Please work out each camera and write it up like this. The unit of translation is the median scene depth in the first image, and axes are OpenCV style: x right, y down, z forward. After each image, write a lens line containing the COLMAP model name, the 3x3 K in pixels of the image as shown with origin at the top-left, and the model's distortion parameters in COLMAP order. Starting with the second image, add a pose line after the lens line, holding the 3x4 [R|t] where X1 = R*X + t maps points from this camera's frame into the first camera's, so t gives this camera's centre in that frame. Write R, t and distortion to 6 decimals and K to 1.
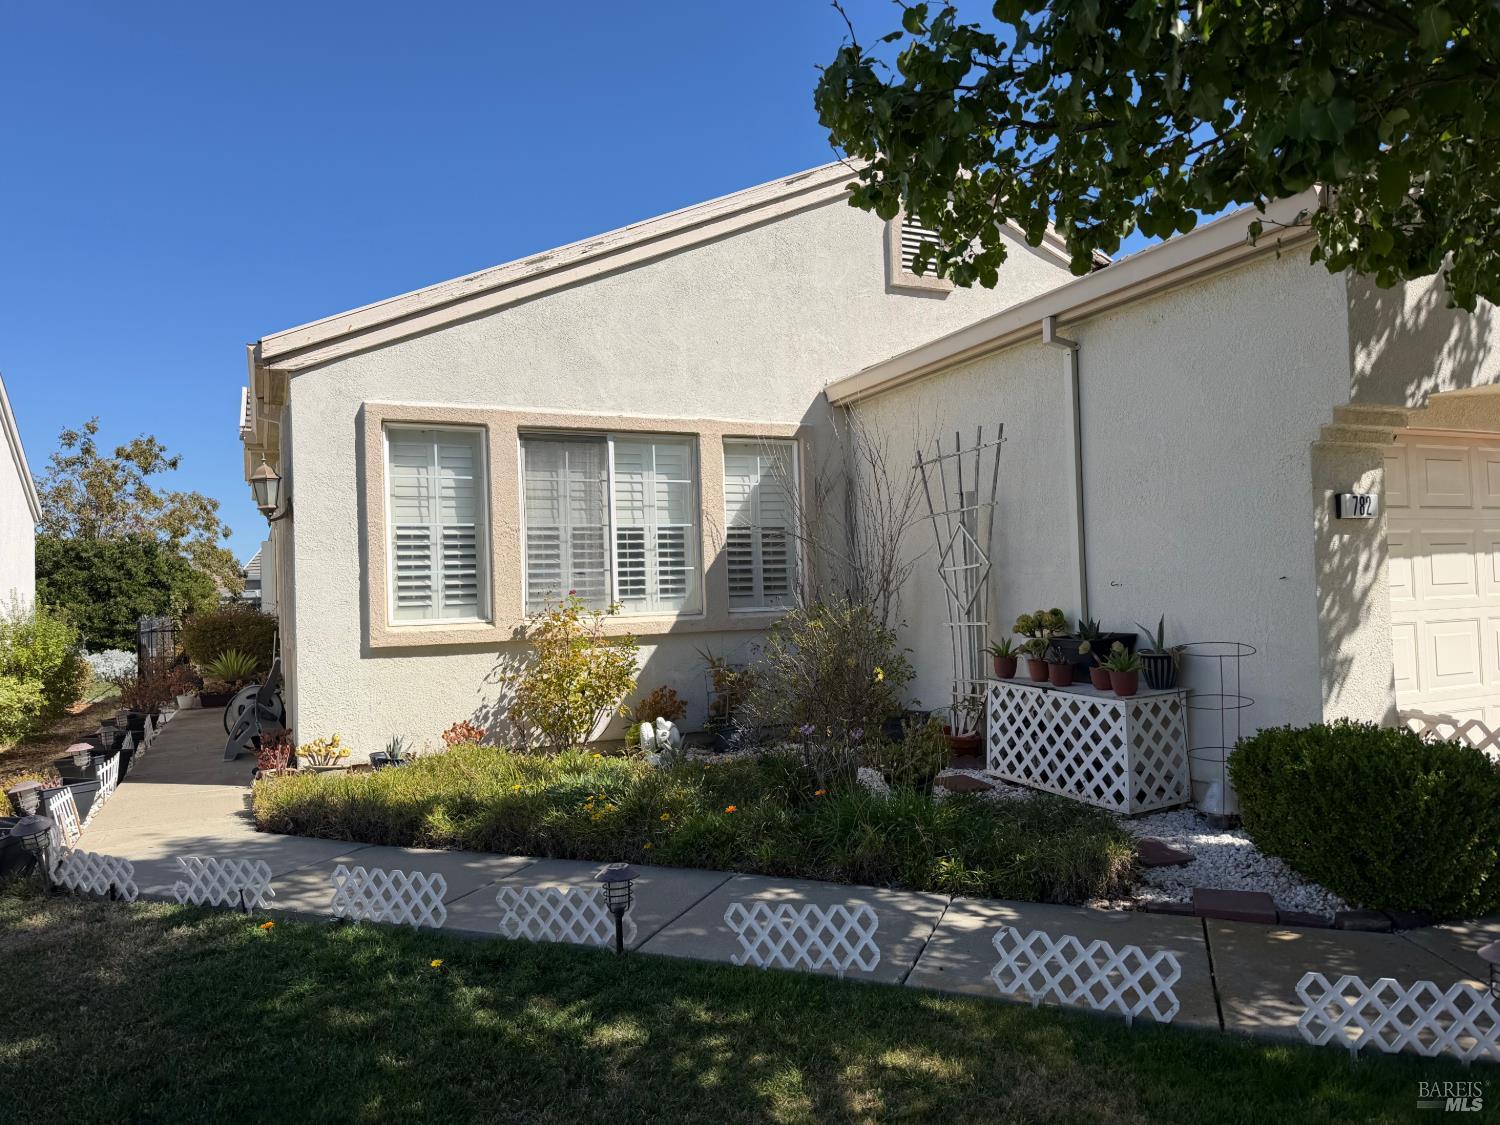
lens RADIAL K [[1038.2, 0, 755.0], [0, 1038.2, 566.4], [0, 0, 1]] dist [0.167554, -0.313576]
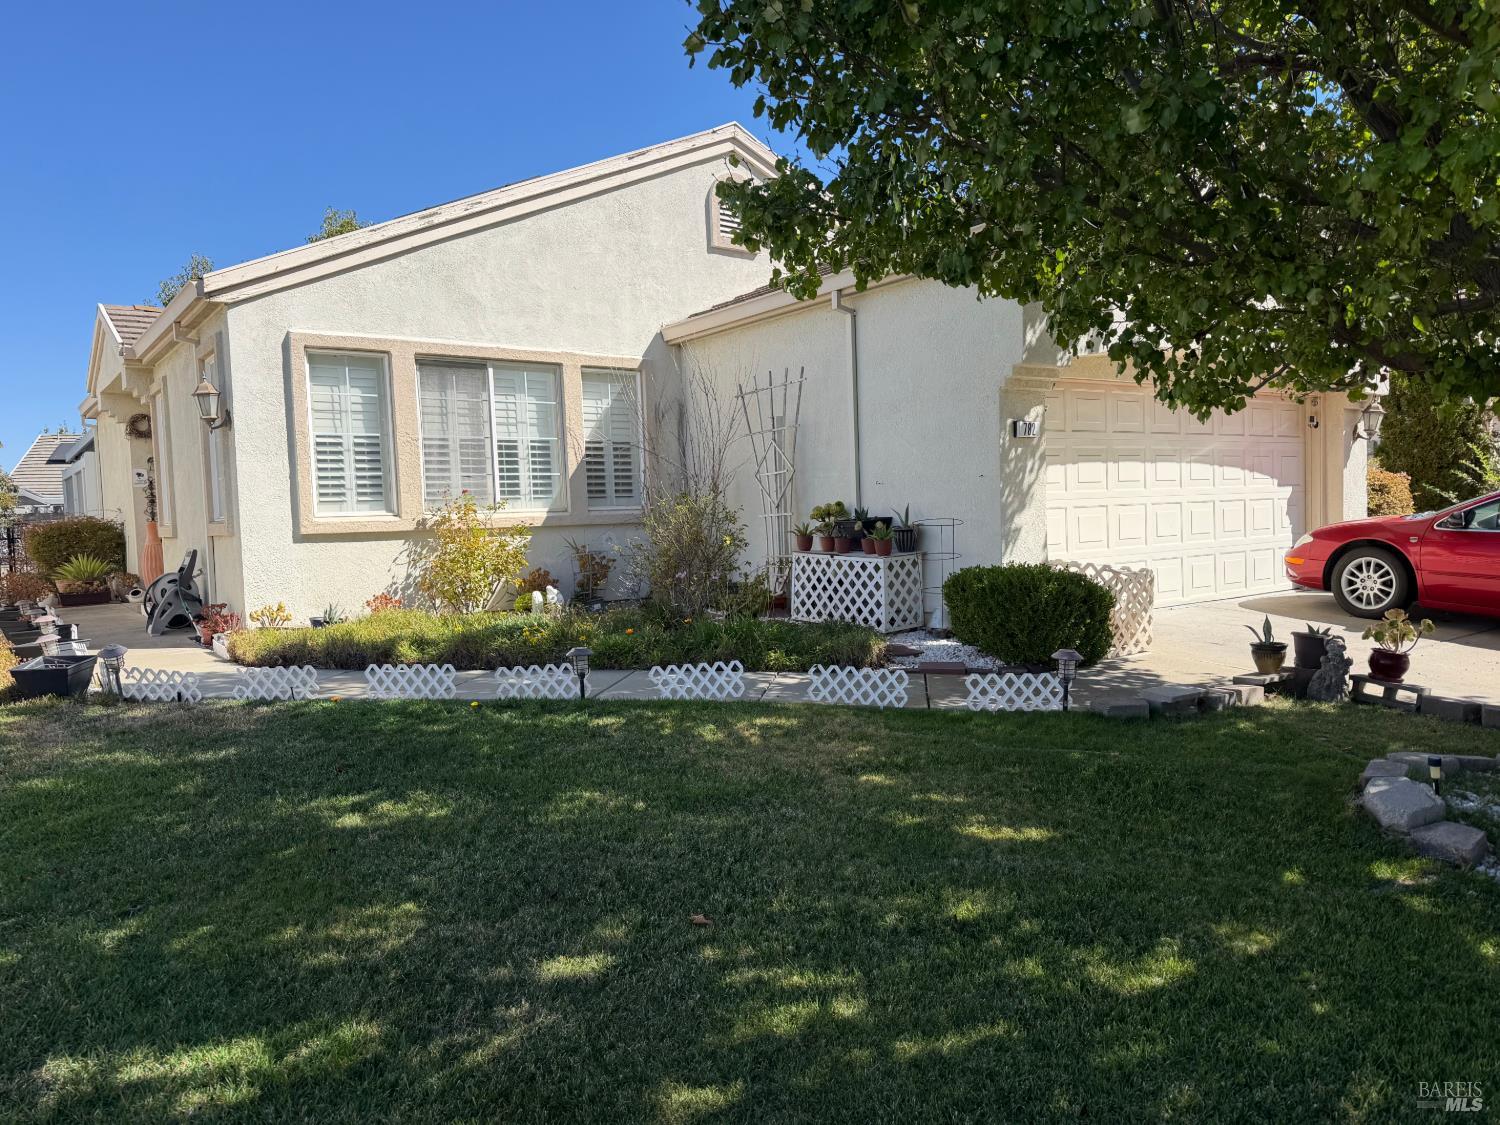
lens RADIAL K [[1038.2, 0, 755.0], [0, 1038.2, 566.4], [0, 0, 1]] dist [0.167554, -0.313576]
pose [[0.978175, -0.012118, 0.207428, -0.122409], [-0.003003, 0.997369, 0.072430, 0.027817], [-0.207760, -0.071472, 0.975565, -0.367284]]
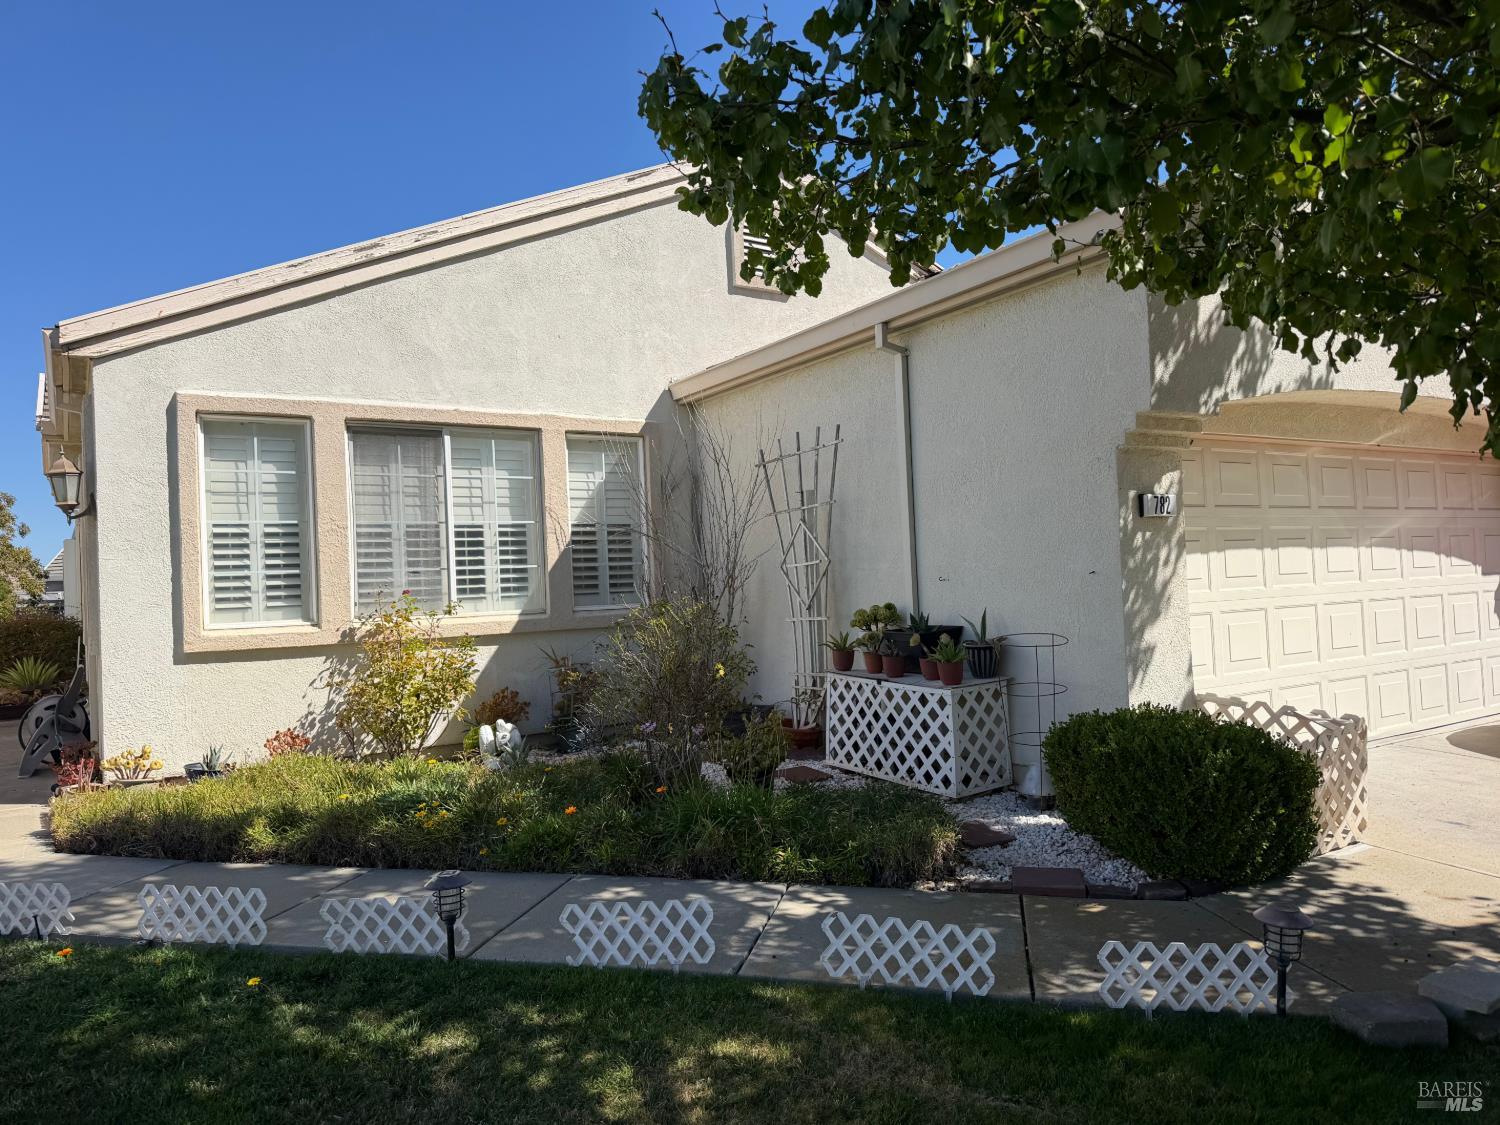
lens RADIAL K [[1037.9, 0, 750.0], [0, 1037.9, 562.5], [0, 0, 1]] dist [0.174657, -0.348165]
pose [[0.990742, -0.005728, 0.135636, 0.009246], [0.005700, 0.999984, 0.000595, -0.001632], [-0.135637, 0.000184, 0.990759, -0.006582]]
